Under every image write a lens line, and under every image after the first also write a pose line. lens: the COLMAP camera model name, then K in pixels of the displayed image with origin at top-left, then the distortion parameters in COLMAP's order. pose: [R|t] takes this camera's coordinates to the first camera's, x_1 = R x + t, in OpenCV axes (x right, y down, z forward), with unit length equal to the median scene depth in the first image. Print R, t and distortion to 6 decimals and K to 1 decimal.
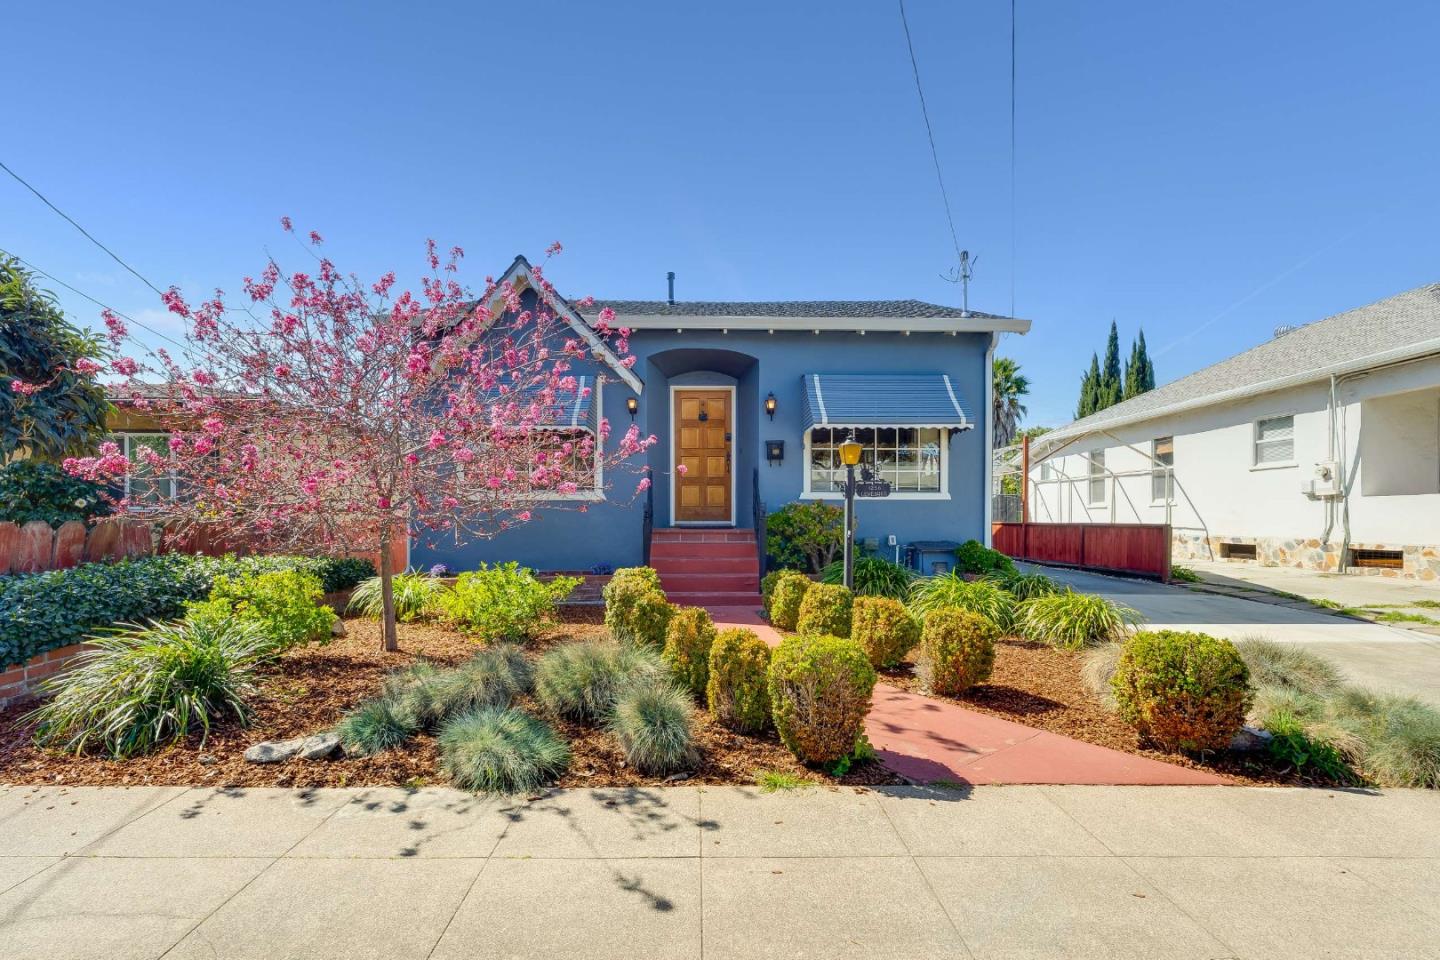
lens RADIAL K [[598.7, 0, 707.8], [0, 598.7, 448.0], [0, 0, 1]] dist [0.001016, 0.000185]
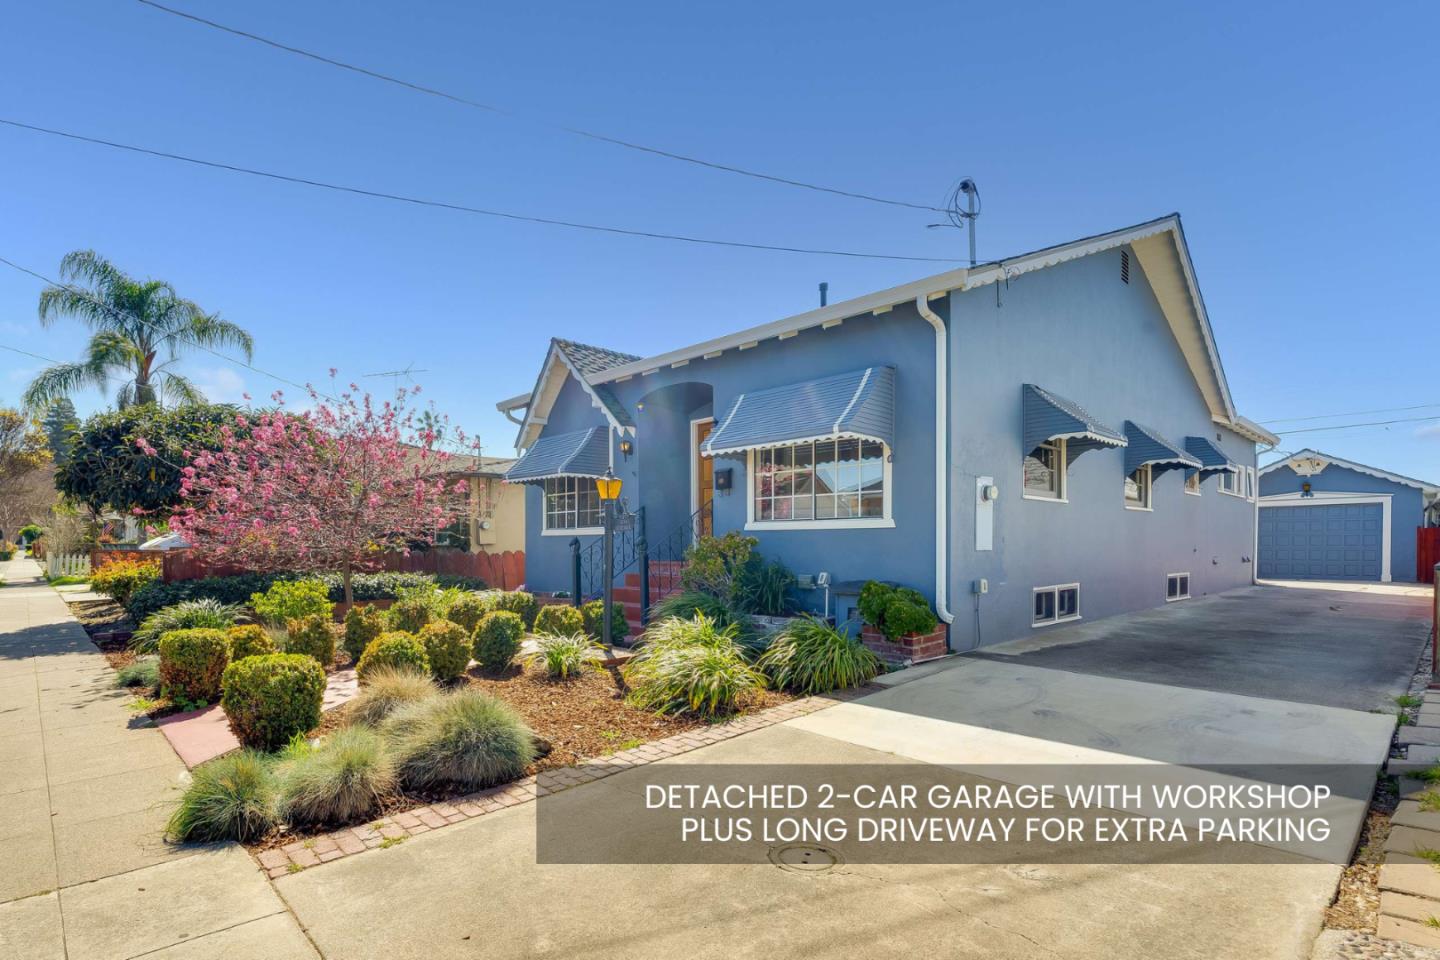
lens RADIAL K [[671.0, 0, 722.5], [0, 671.0, 447.5], [0, 0, 1]] dist [-0.000231, 0.000193]
pose [[0.703912, -0.107302, -0.702135, 0.775167], [0.082634, 0.994182, -0.069091, 0.024737], [0.705464, -0.009386, 0.708684, 0.228503]]
